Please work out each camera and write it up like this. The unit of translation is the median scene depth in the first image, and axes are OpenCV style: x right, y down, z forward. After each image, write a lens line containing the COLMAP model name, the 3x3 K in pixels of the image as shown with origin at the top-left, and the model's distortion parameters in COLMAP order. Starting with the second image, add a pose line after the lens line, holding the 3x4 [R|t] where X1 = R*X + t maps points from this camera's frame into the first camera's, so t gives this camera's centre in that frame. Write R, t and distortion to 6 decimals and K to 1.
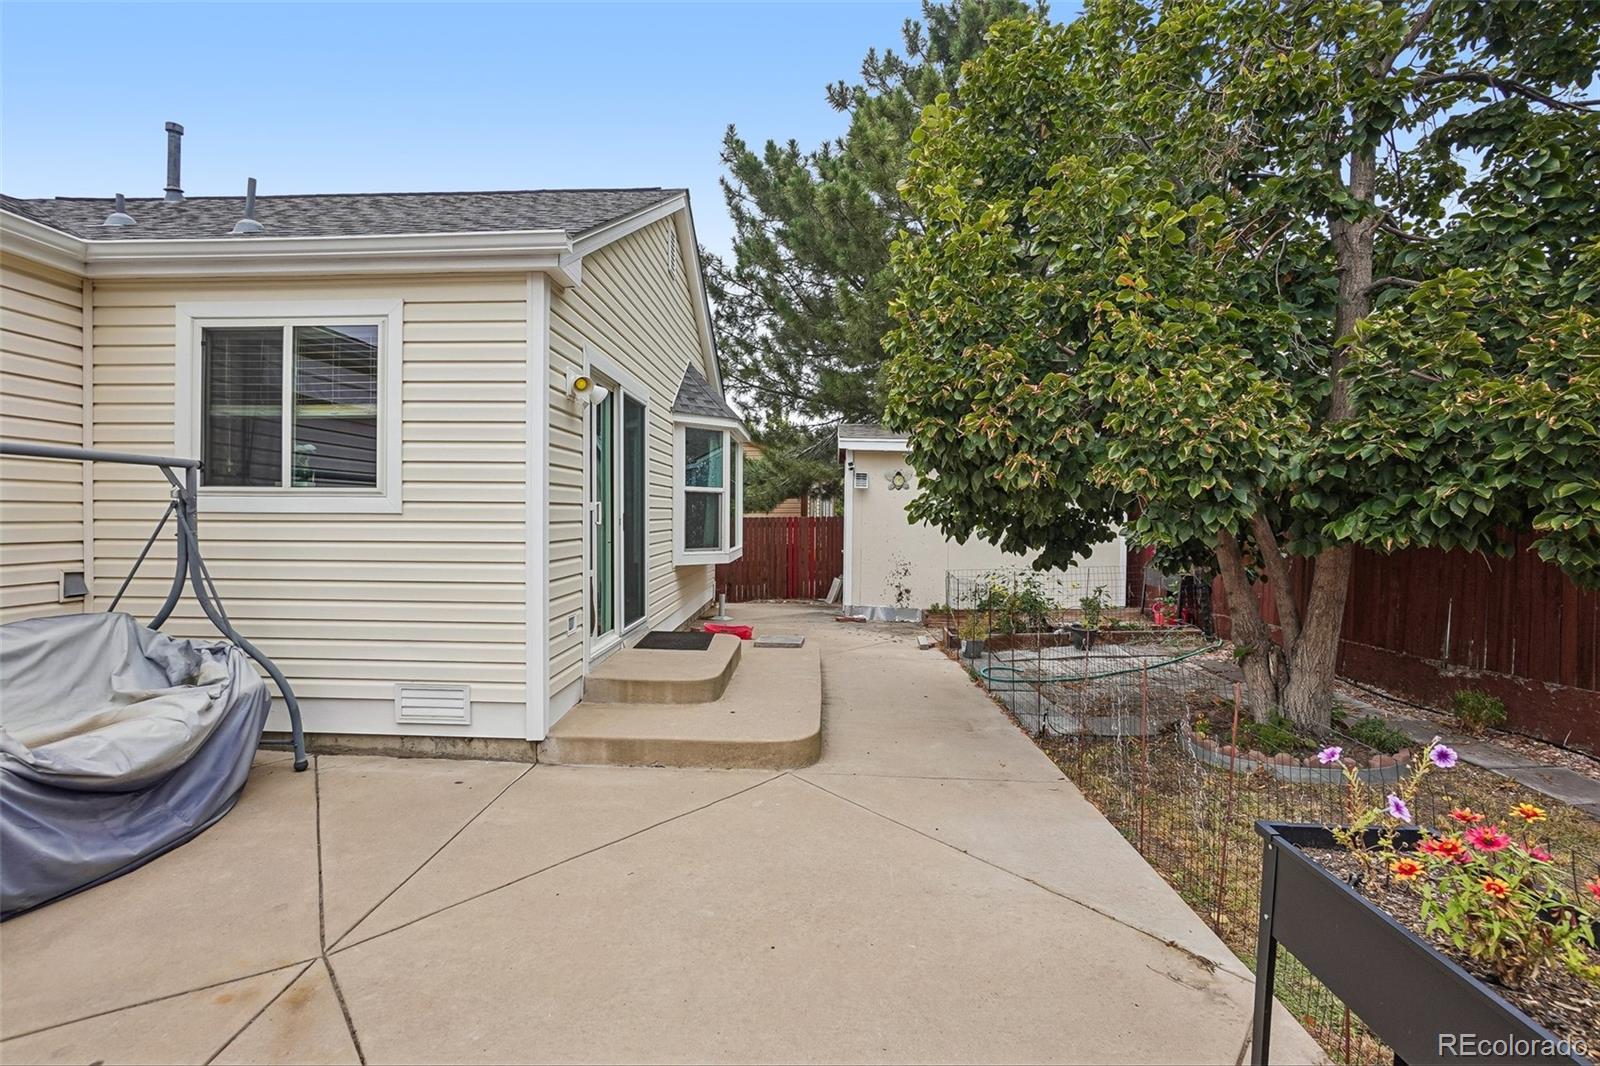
lens RADIAL K [[802.5, 0, 797.6], [0, 802.5, 522.2], [0, 0, 1]] dist [-0.052466, 0.026147]
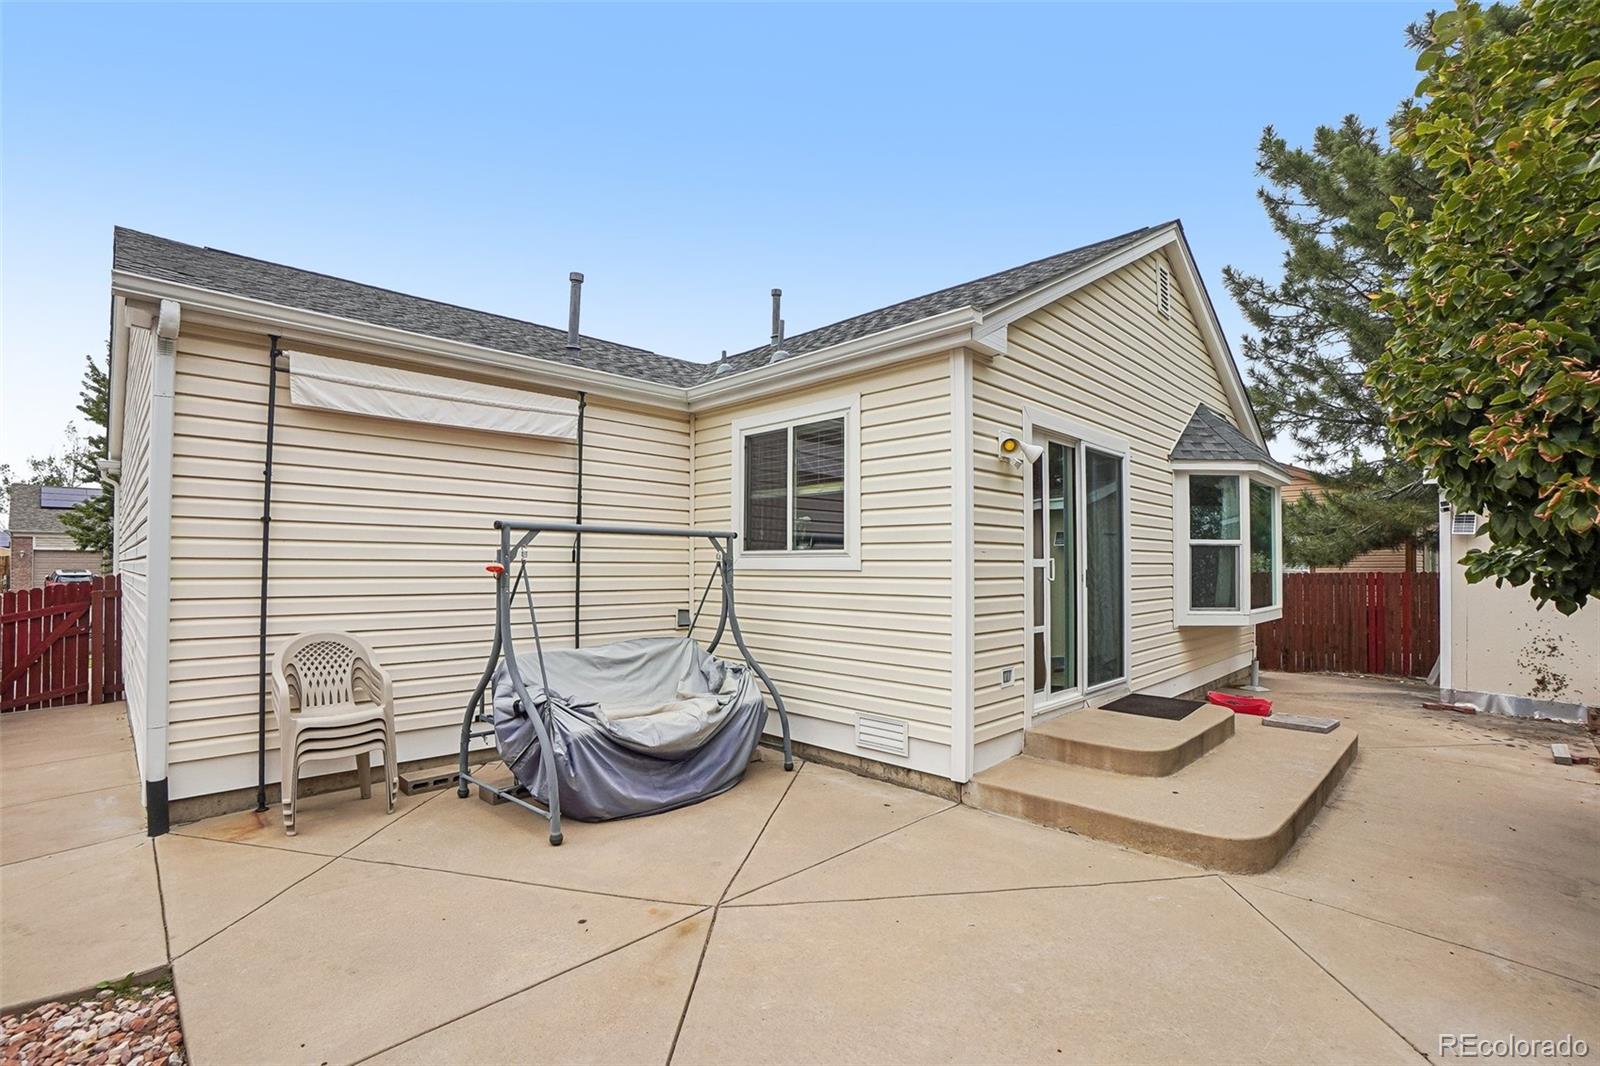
lens RADIAL K [[770.3, 0, 798.5], [0, 770.3, 549.5], [0, 0, 1]] dist [-0.066255, 0.030398]
pose [[0.698895, -0.019783, -0.714951, 0.257156], [-0.005523, 0.999438, -0.033055, -0.003264], [0.715203, 0.027051, 0.698393, 0.116582]]
